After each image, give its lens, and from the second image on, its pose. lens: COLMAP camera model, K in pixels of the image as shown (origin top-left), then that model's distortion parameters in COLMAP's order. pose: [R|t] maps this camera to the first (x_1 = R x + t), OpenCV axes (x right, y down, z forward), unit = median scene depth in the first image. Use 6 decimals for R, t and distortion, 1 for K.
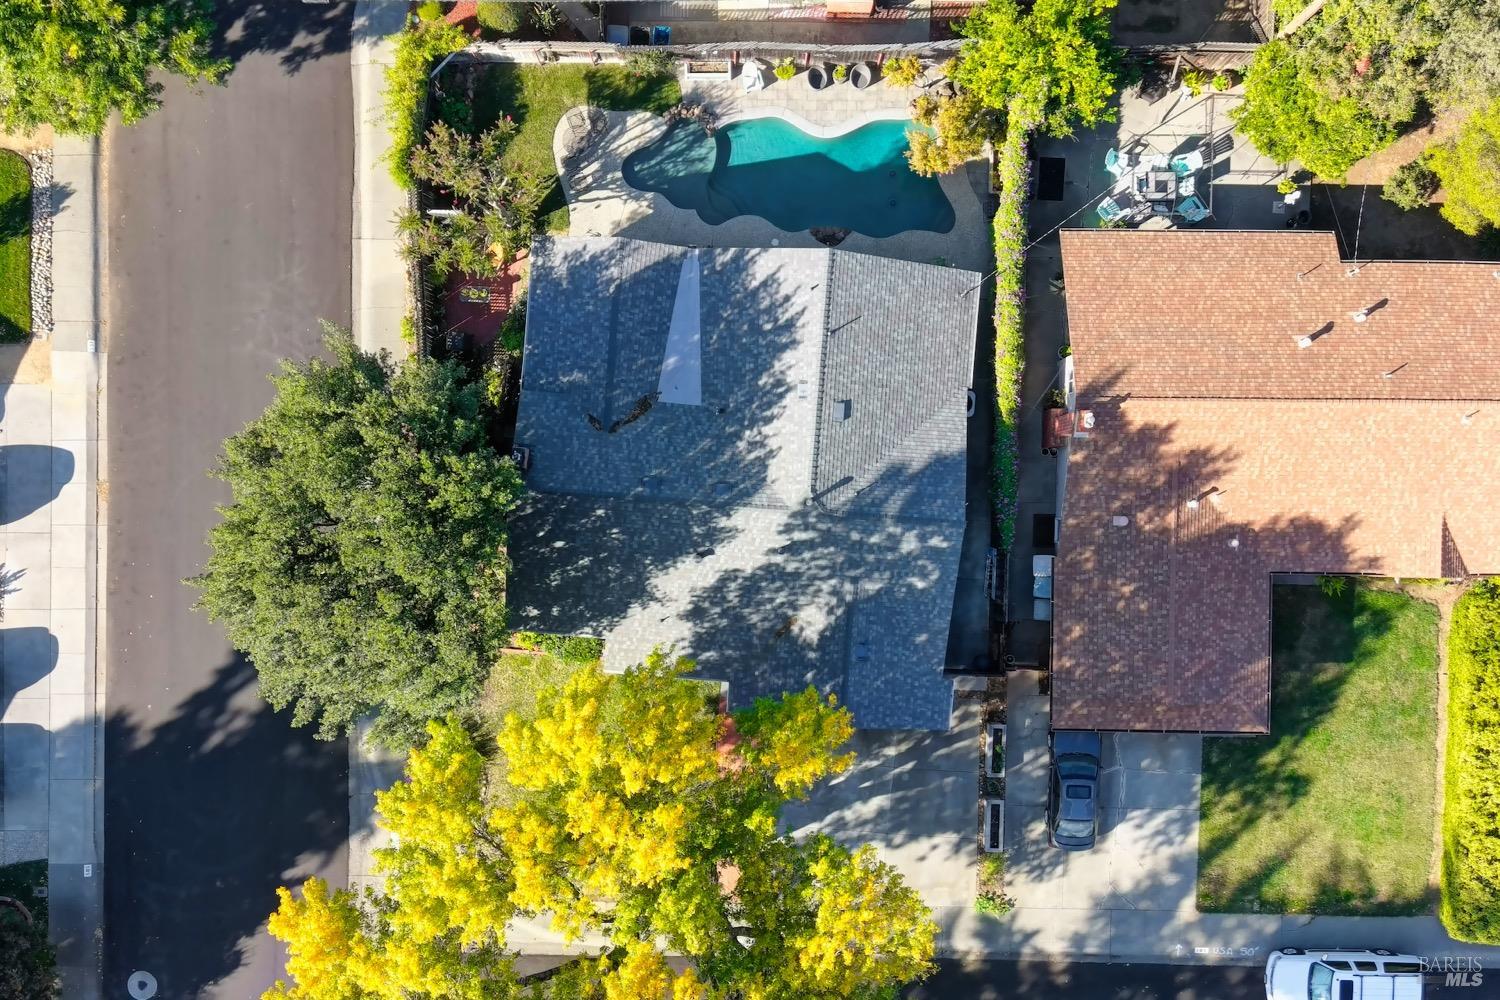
lens RADIAL K [[1119.7, 0, 750.5], [0, 1119.7, 555.6], [0, 0, 1]] dist [0.121847, -0.184648]
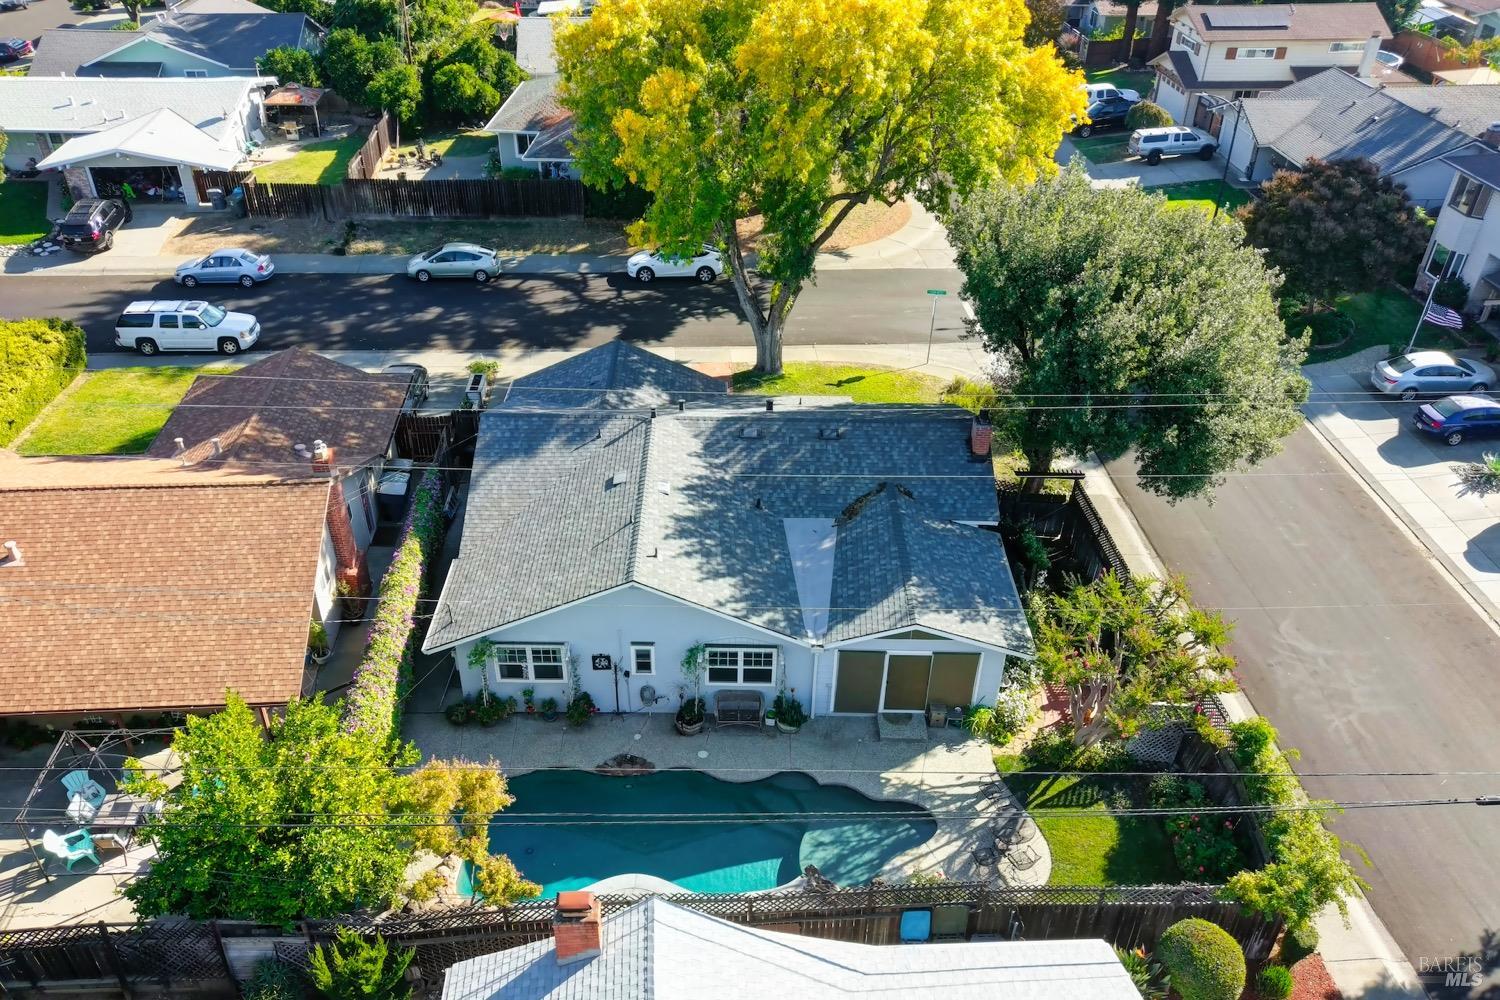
lens RADIAL K [[1119.7, 0, 750.5], [0, 1119.7, 555.6], [0, 0, 1]] dist [0.121847, -0.184648]
pose [[-0.996589, 0.029858, -0.076937, 0.043565], [-0.078866, -0.619177, 0.781281, -0.759416], [-0.024310, 0.784684, 0.619420, 0.466213]]
